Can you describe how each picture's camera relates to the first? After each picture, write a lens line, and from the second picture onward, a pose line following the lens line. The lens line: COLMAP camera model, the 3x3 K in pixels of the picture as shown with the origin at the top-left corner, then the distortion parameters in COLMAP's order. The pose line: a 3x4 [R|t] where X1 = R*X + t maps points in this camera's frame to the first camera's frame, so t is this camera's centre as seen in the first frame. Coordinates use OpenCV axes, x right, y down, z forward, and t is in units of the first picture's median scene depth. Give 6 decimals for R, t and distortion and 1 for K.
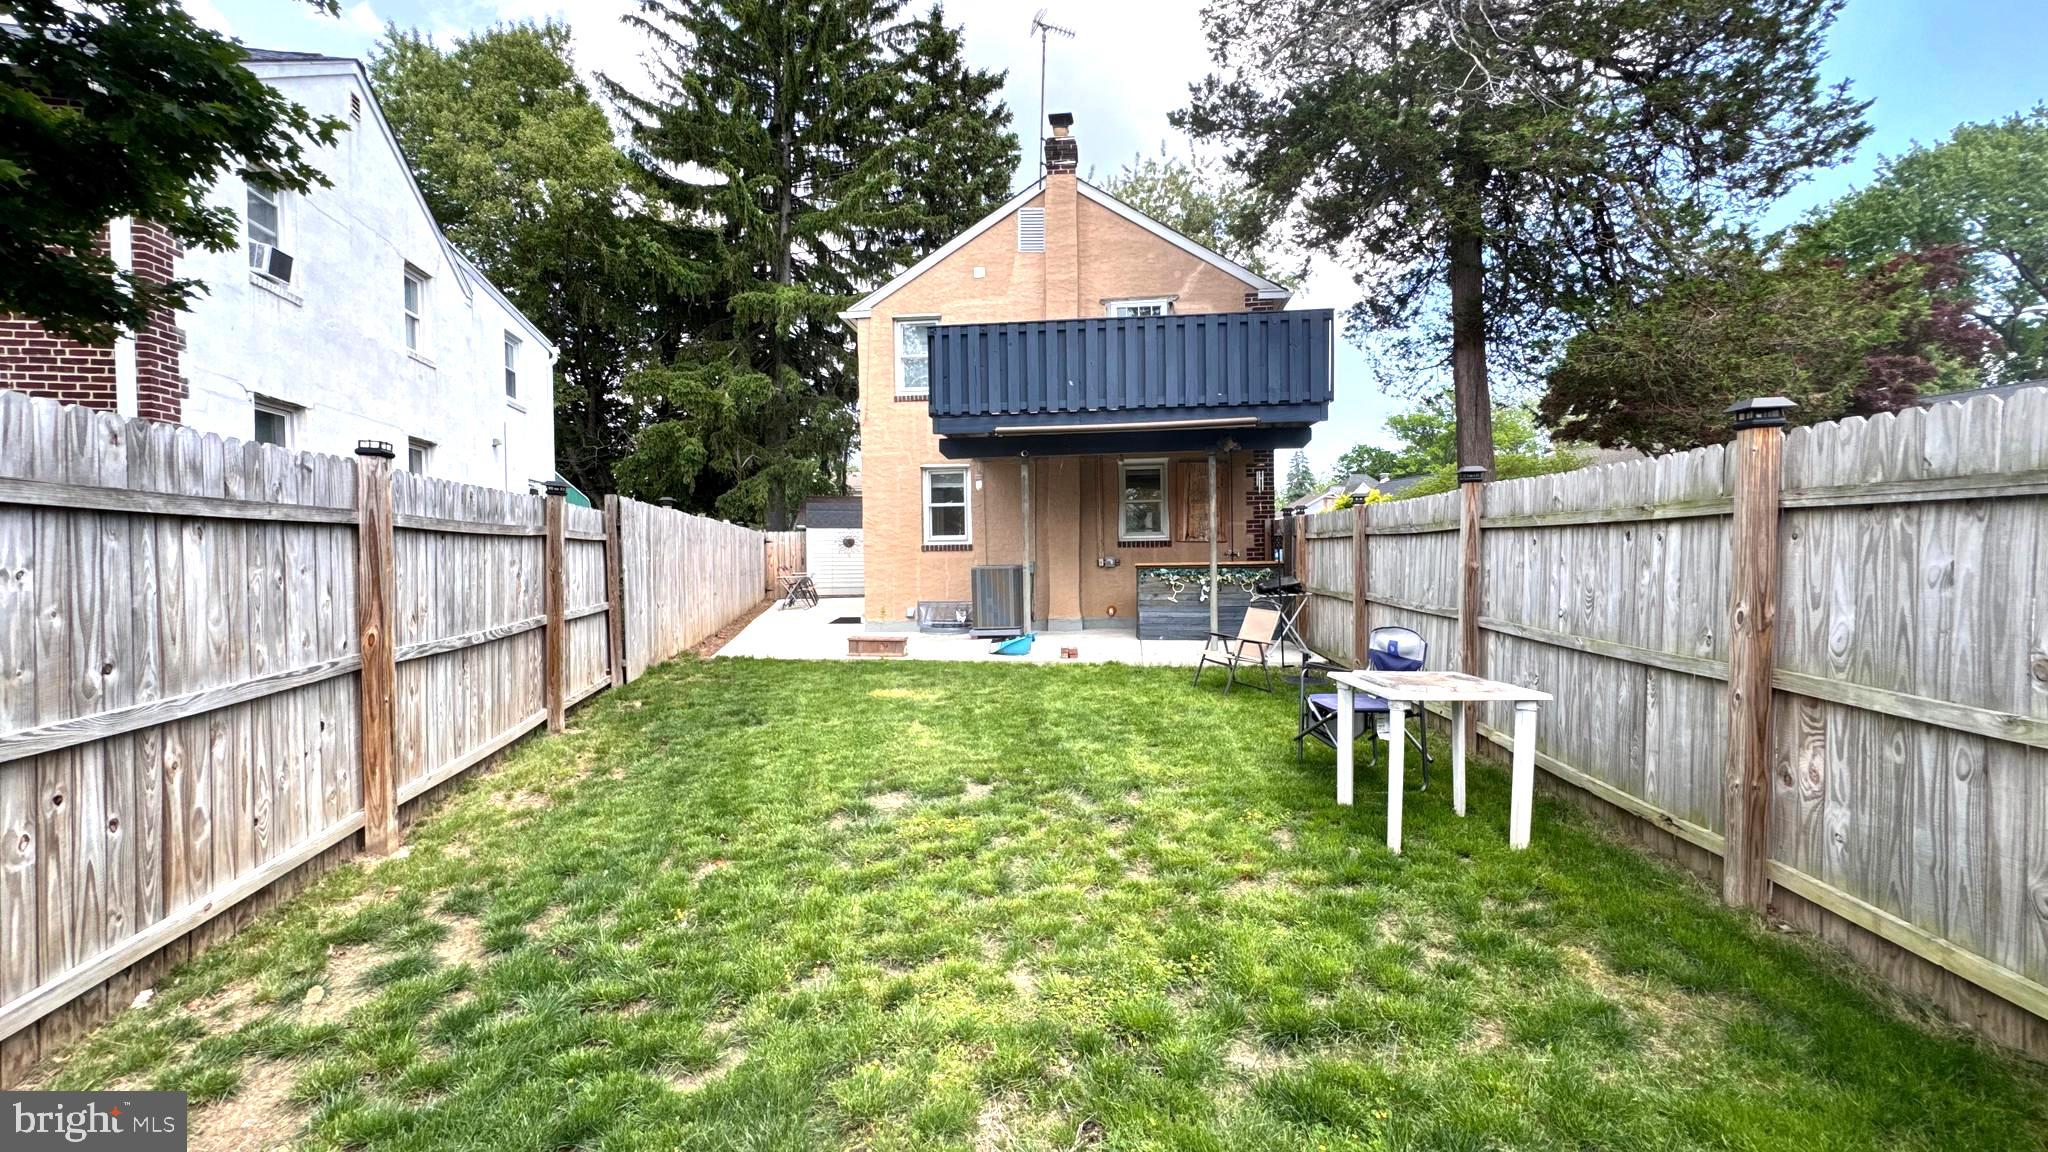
lens RADIAL K [[820.3, 0, 1022.3], [0, 820.3, 572.0], [0, 0, 1]] dist [-0.001790, -0.000377]
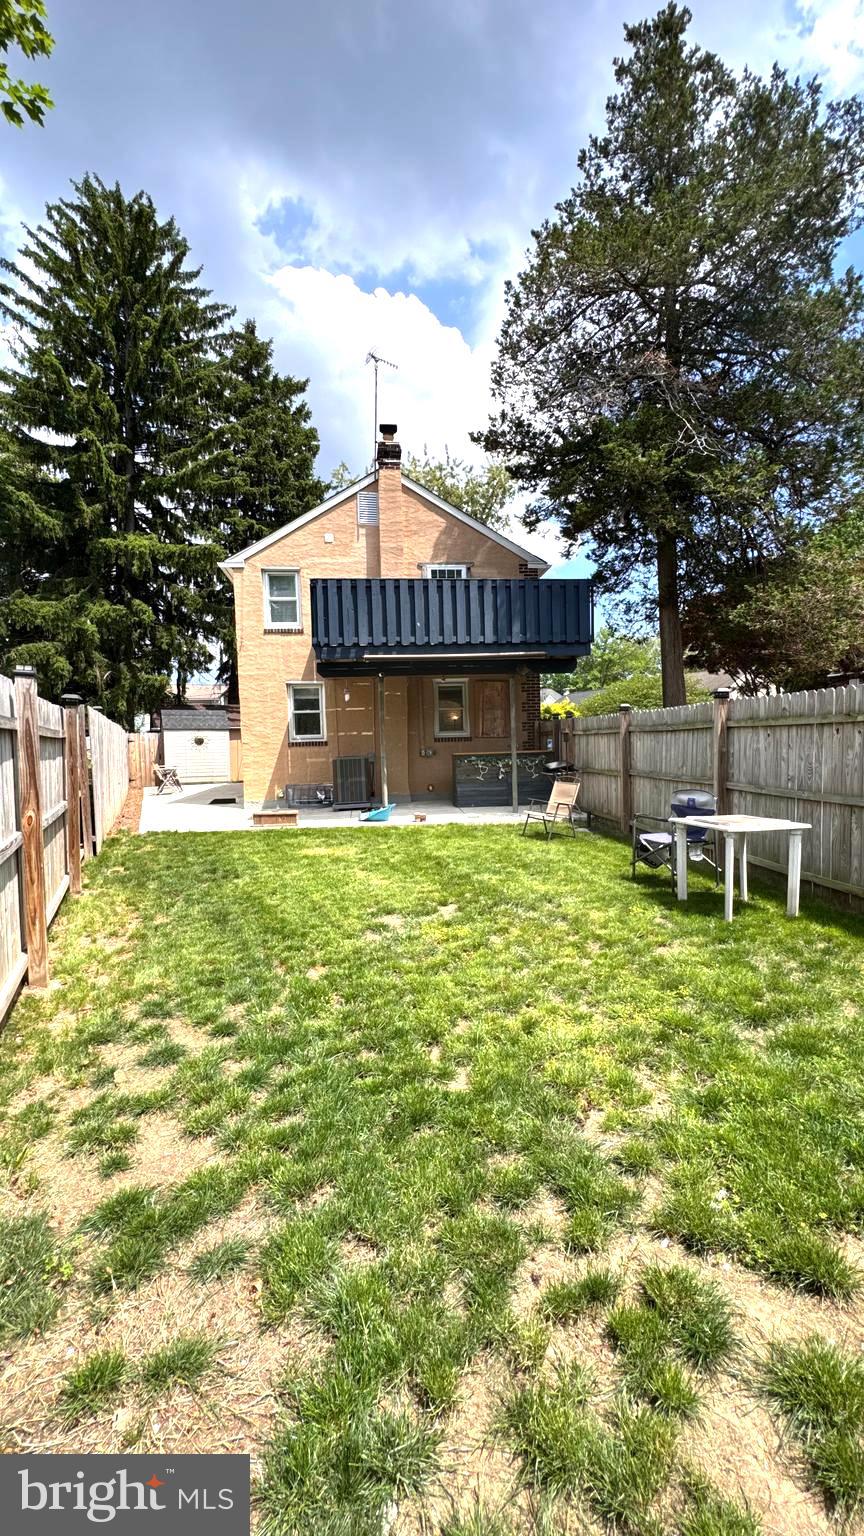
lens RADIAL K [[615.2, 0, 432.9], [0, 615.2, 771.3], [0, 0, 1]] dist [-0.001790, -0.000377]
pose [[0.975815, -0.023114, 0.217371, -0.125986], [0.019520, 0.999635, 0.018671, -0.000068], [-0.217723, -0.013977, 0.975911, -0.023824]]
